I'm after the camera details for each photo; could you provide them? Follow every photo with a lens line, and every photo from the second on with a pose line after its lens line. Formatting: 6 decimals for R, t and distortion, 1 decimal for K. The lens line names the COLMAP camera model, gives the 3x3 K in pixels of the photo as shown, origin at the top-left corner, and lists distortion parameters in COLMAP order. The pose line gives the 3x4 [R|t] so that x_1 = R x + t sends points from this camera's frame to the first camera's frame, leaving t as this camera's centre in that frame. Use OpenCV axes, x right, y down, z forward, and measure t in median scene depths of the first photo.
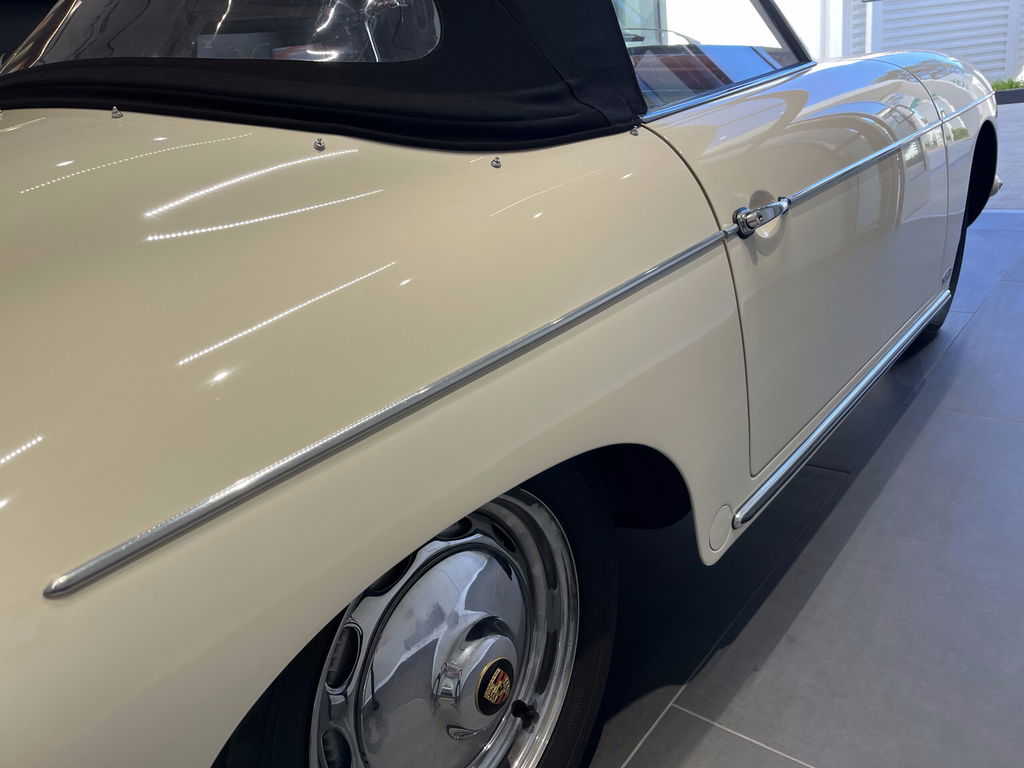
lens RADIAL K [[789.9, 0, 514.9], [0, 789.9, 380.9], [0, 0, 1]] dist [0.043288, -0.058327]
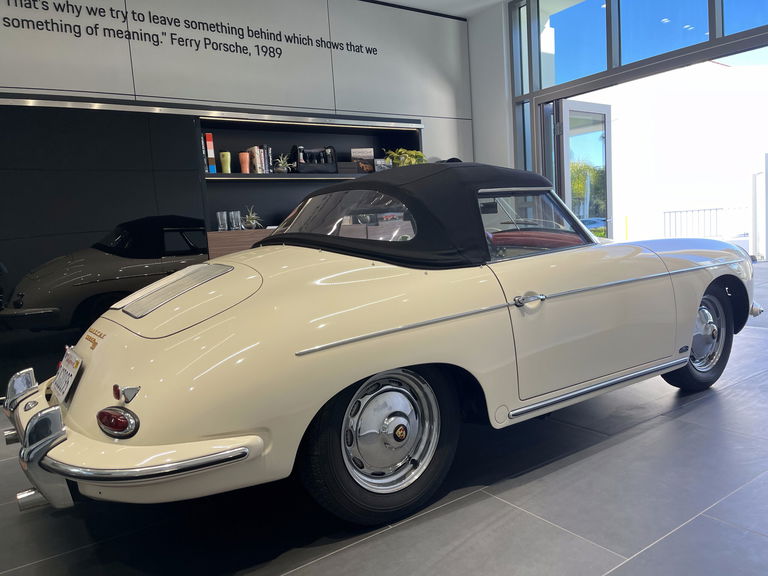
lens RADIAL K [[592.4, 0, 383.9], [0, 592.4, 291.6], [0, 0, 1]] dist [0.043288, -0.058327]
pose [[0.963985, 0.077531, -0.254404, 0.369866], [-0.141683, 0.959234, -0.244532, 0.348384], [0.225074, 0.271770, 0.935672, -1.071466]]
